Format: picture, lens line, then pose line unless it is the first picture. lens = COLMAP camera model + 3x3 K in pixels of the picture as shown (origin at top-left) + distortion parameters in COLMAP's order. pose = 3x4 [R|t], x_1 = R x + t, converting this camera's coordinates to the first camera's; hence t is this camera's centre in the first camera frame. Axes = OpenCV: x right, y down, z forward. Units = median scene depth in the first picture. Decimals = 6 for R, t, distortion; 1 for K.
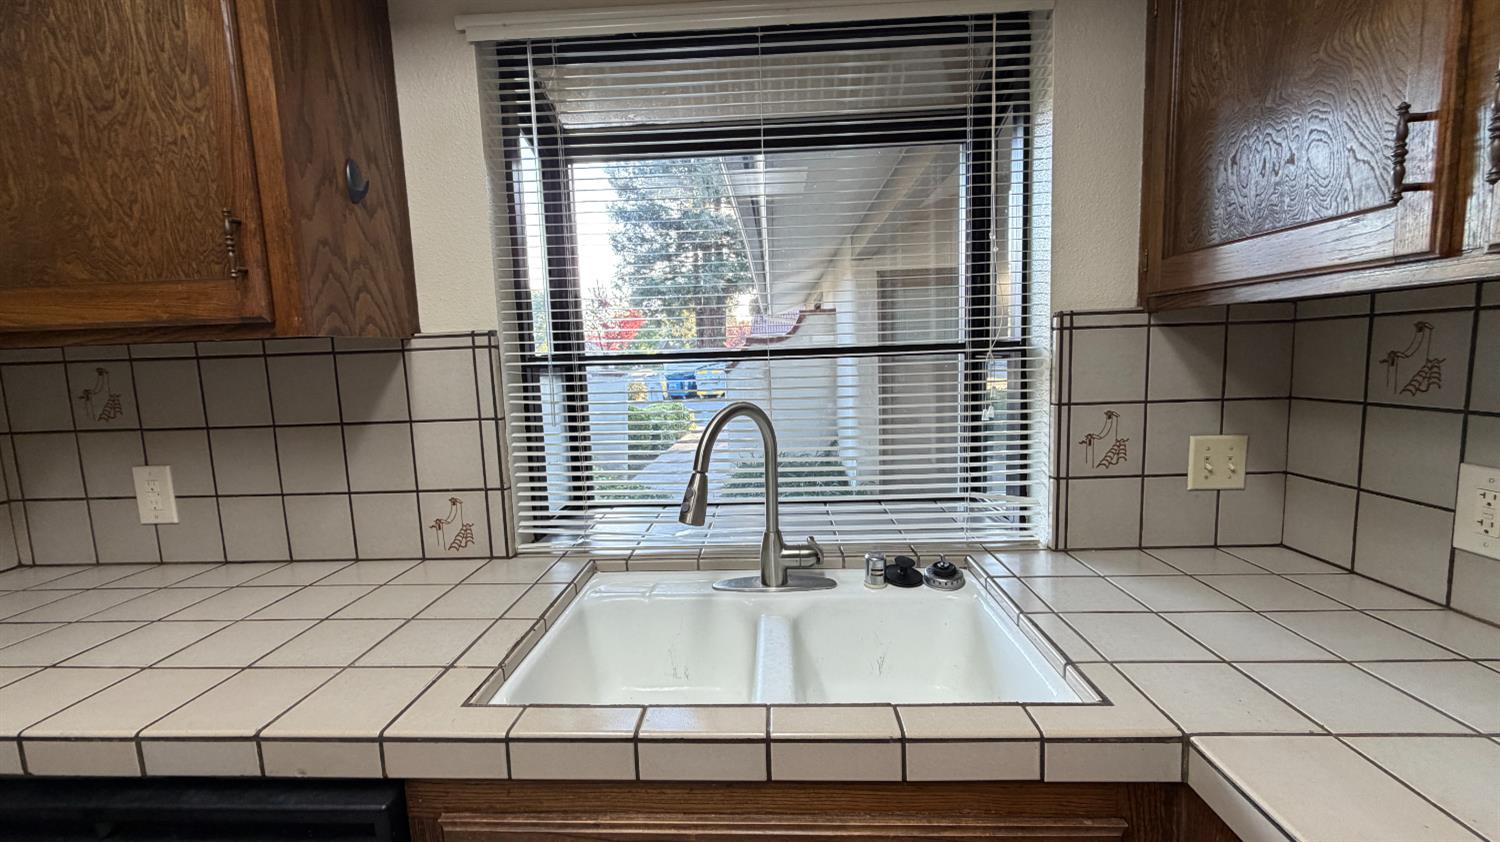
lens RADIAL K [[604.4, 0, 754.2], [0, 604.4, 426.0], [0, 0, 1]] dist [0.000241, 0.000343]
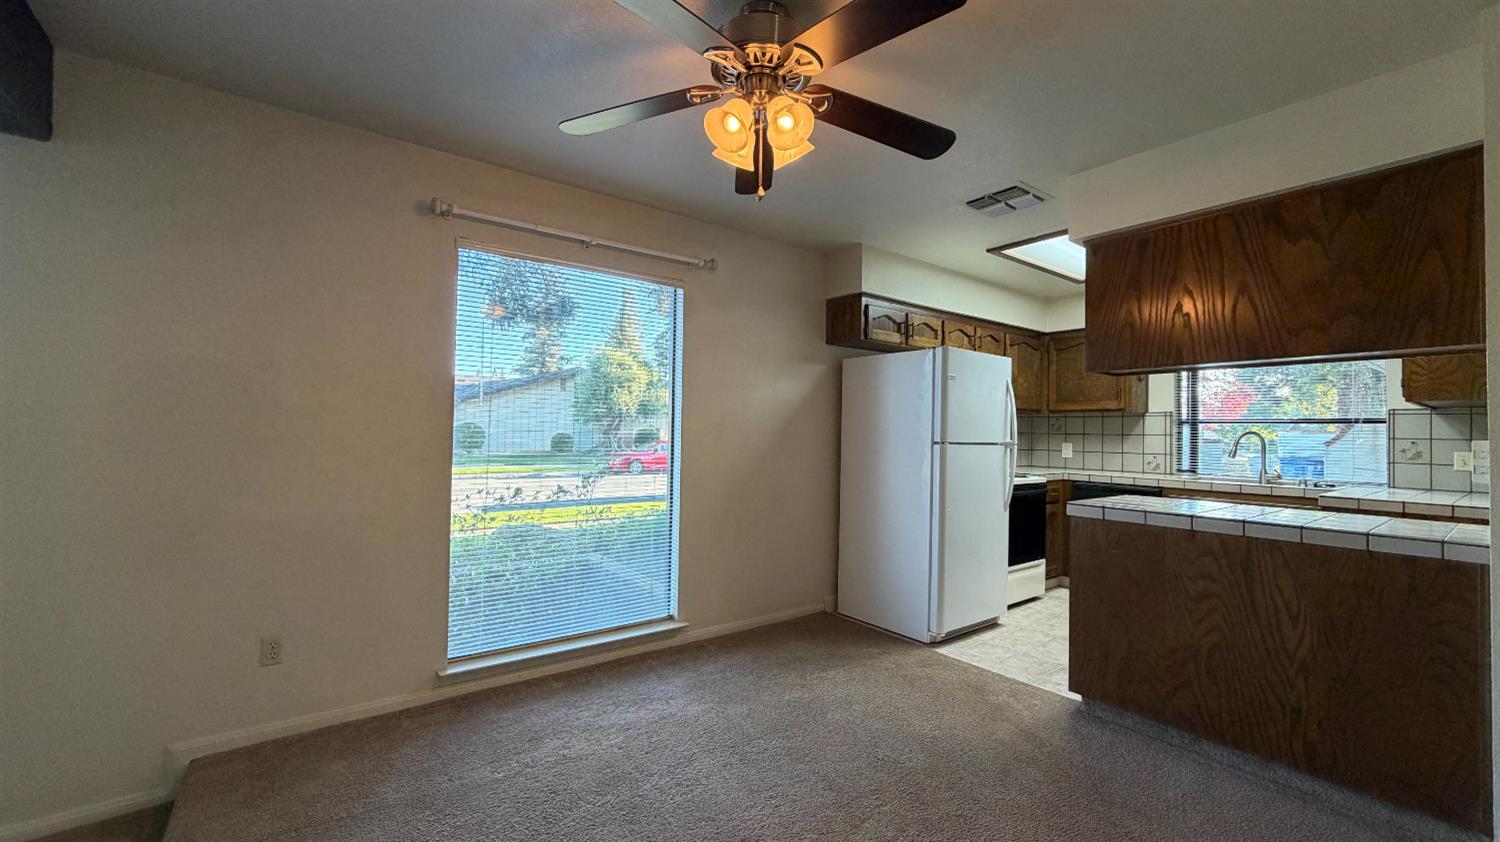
lens RADIAL K [[594.6, 0, 745.5], [0, 594.6, 420.3], [0, 0, 1]] dist [-0.000528, 0.000498]
pose [[0.638237, 0.030743, -0.769226, 0.919447], [-0.128561, 0.989427, -0.067125, 0.621052], [0.759030, 0.141734, 0.635441, -4.290428]]
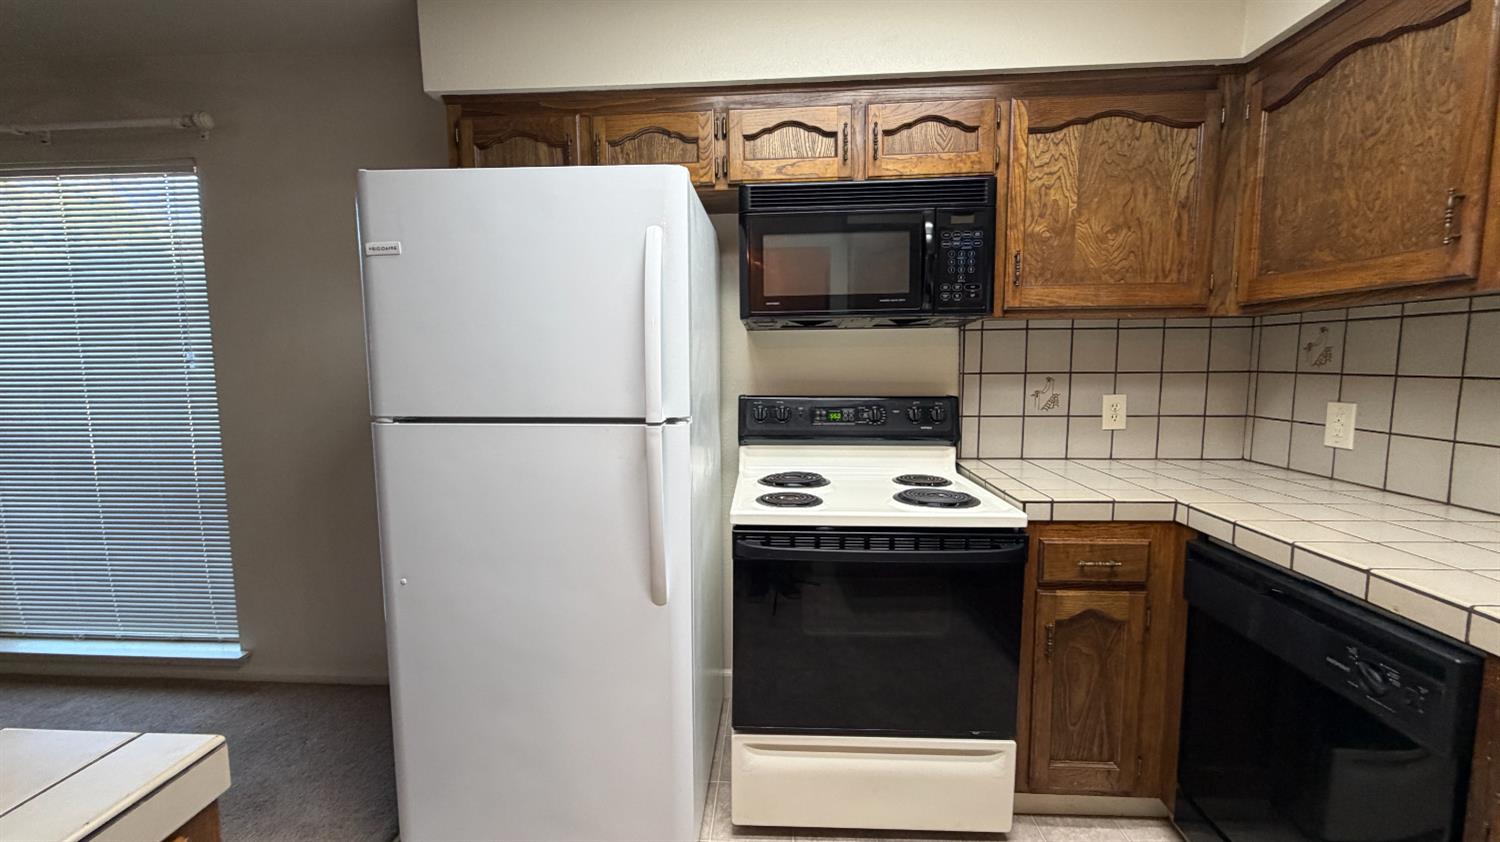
lens RADIAL K [[594.6, 0, 745.5], [0, 594.6, 420.3], [0, 0, 1]] dist [-0.000528, 0.000498]
pose [[-0.014626, 0.134898, -0.990752, 0.391921], [-0.108198, 0.984826, 0.135689, 0.093846], [0.994022, 0.109182, 0.000192, -0.362301]]
